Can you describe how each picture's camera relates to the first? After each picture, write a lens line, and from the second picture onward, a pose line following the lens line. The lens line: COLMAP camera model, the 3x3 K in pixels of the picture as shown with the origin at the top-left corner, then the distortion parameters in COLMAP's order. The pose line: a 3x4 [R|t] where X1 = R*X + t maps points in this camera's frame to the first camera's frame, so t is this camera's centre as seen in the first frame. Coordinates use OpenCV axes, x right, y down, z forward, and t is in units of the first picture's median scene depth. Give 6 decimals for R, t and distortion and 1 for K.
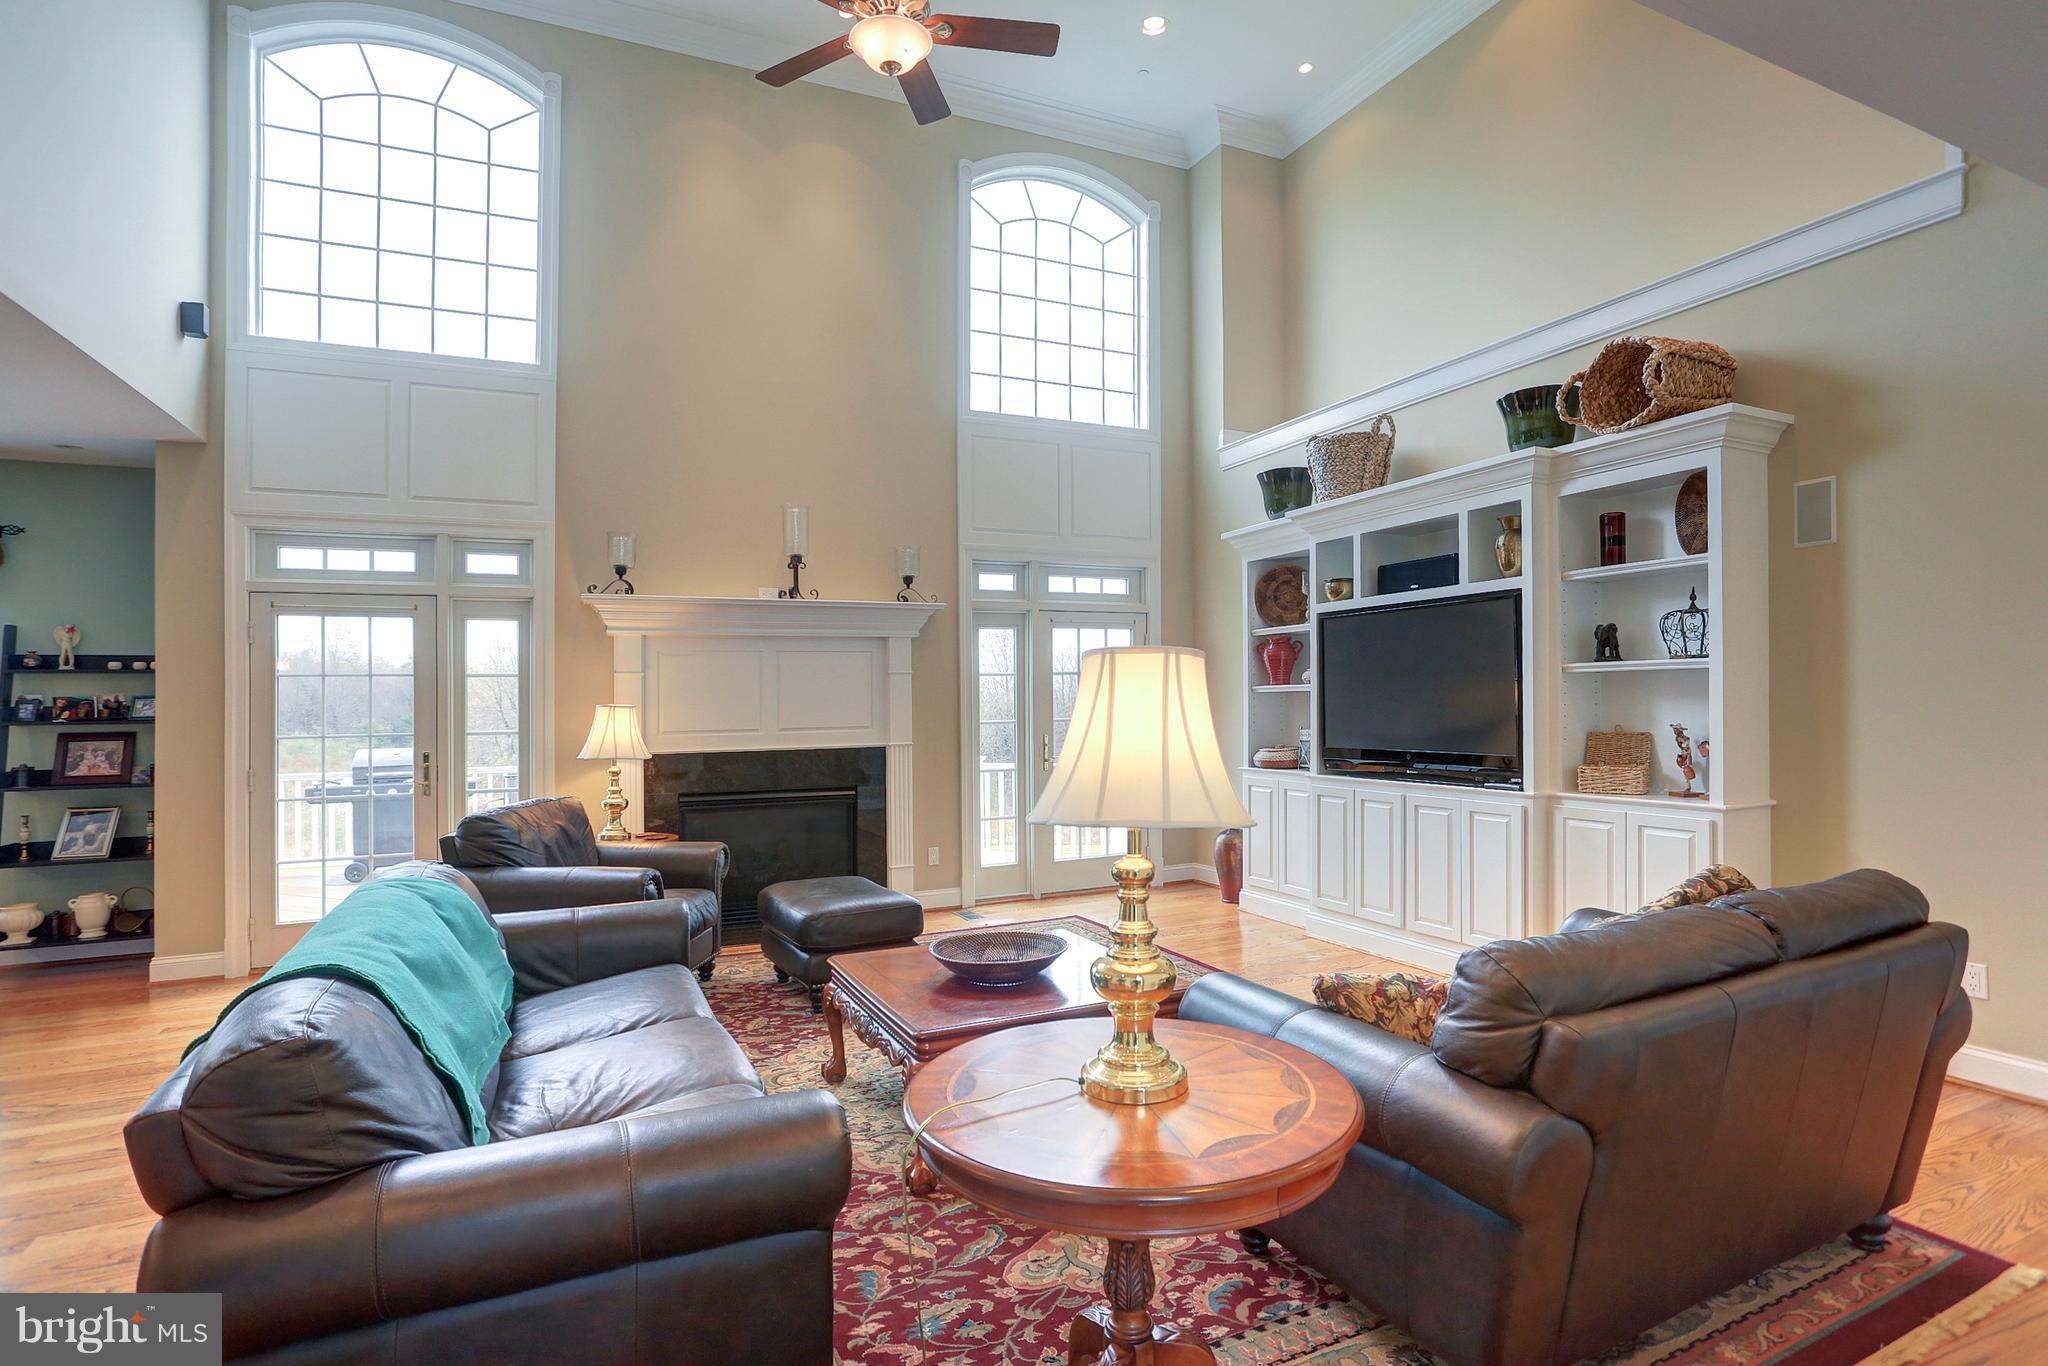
lens RADIAL K [[1001.5, 0, 1020.3], [0, 1001.5, 693.2], [0, 0, 1]] dist [-0.063212, 0.028103]
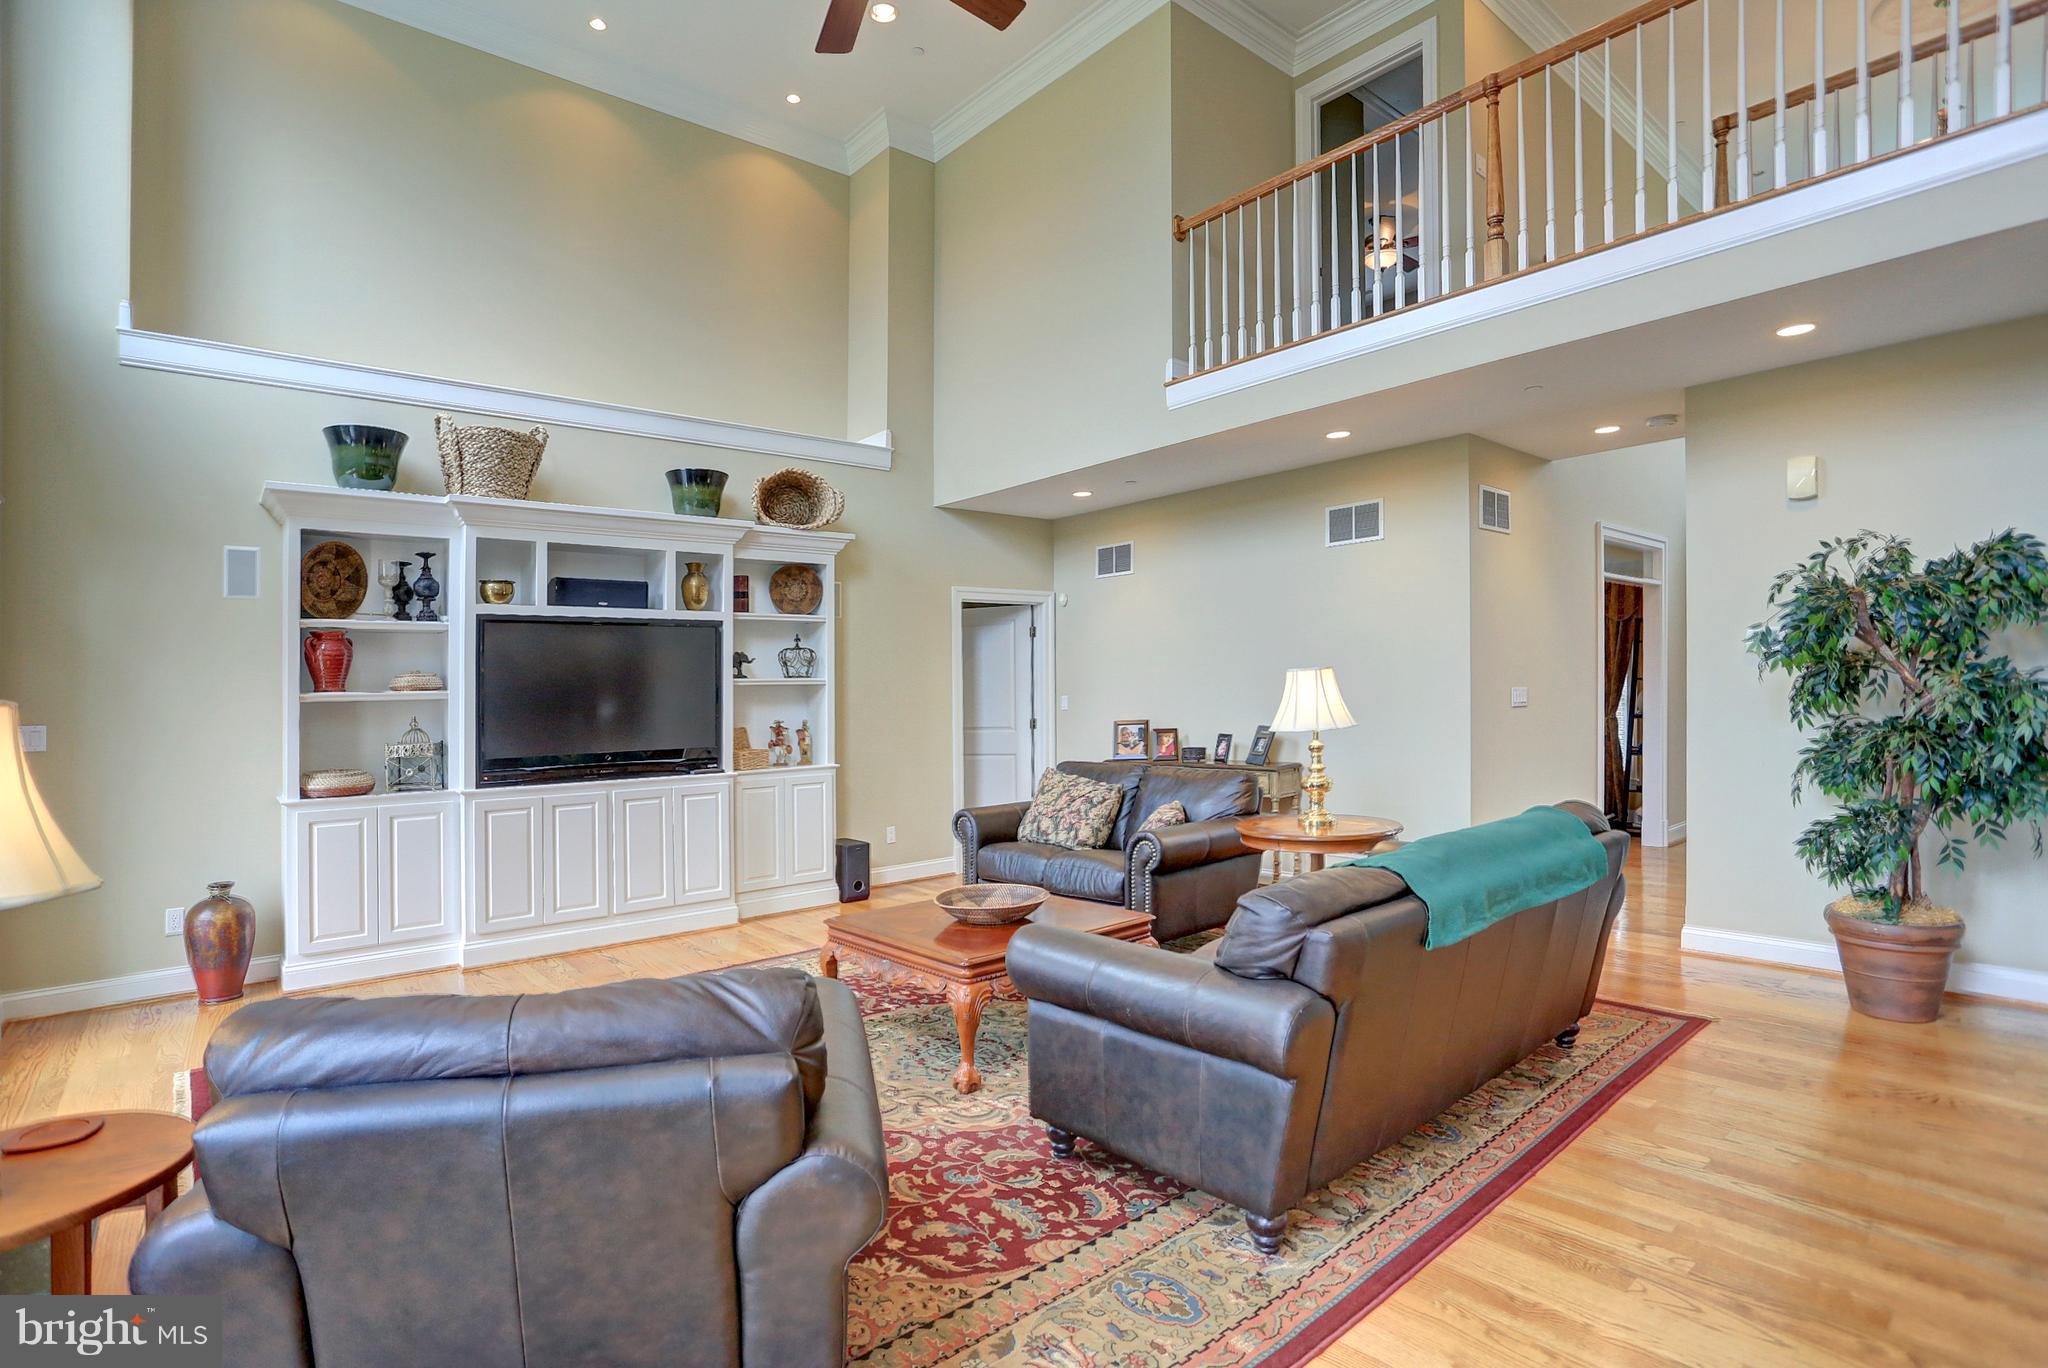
lens RADIAL K [[1001.5, 0, 1020.3], [0, 1001.5, 694.2], [0, 0, 1]] dist [-0.063212, 0.028103]
pose [[-0.284020, 0.019716, 0.958616, -0.745089], [0.016677, 0.999739, -0.015621, 0.017707], [-0.958673, 0.011550, -0.284275, 0.810043]]
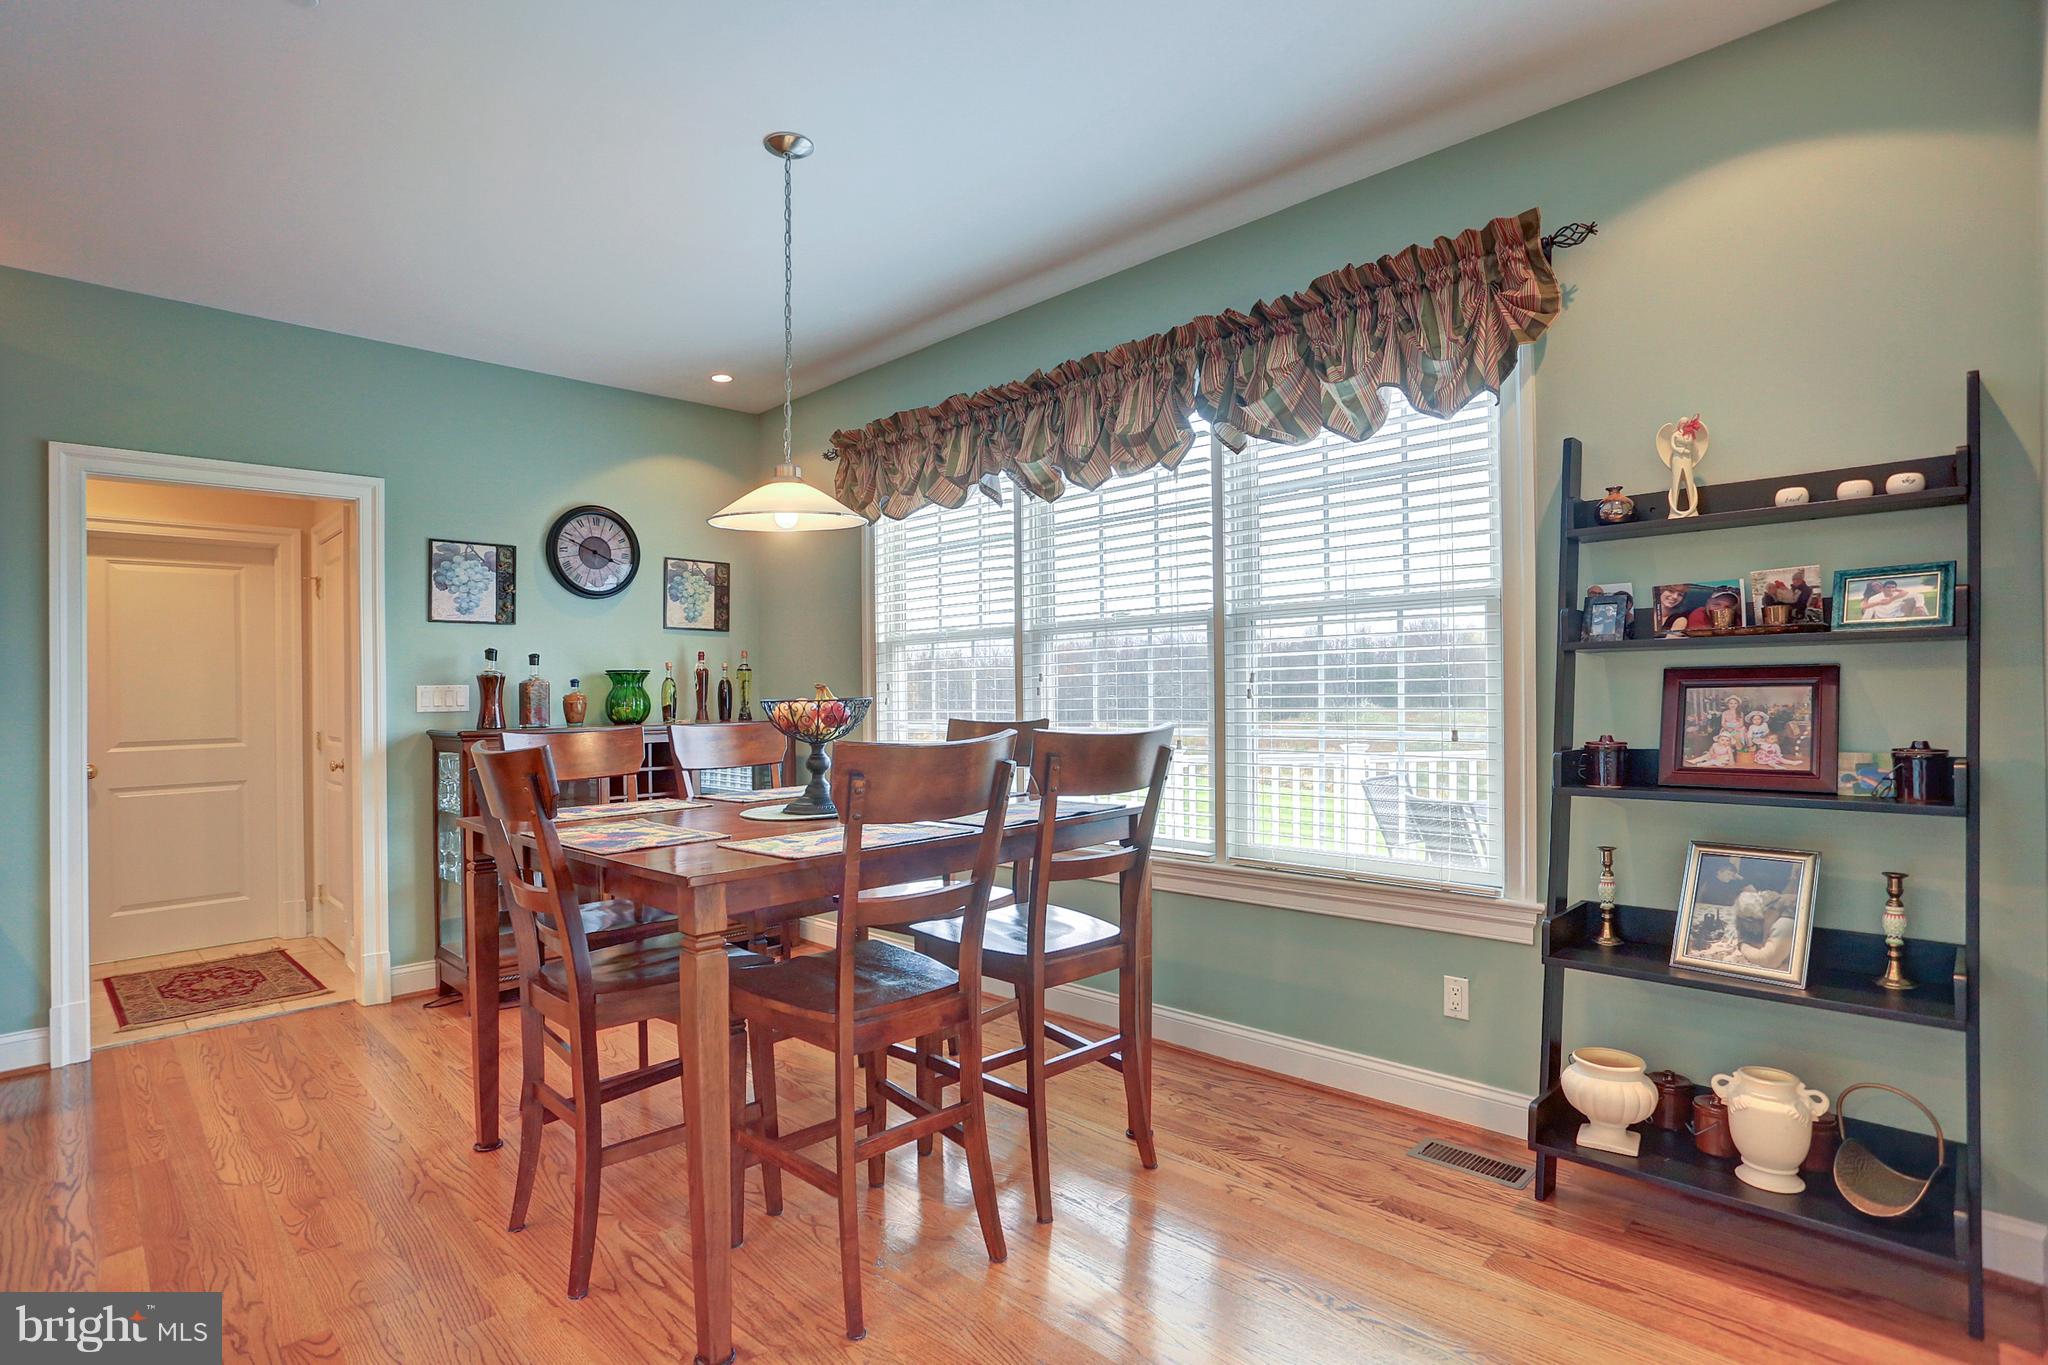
lens RADIAL K [[1022.0, 0, 1019.2], [0, 1022.0, 674.1], [0, 0, 1]] dist [-0.025514, -0.000089]
pose [[0.350546, -0.006284, -0.936524, -0.663578], [0.024847, 0.999688, 0.002592, 0.035388], [0.936216, -0.024178, 0.350593, 0.558965]]
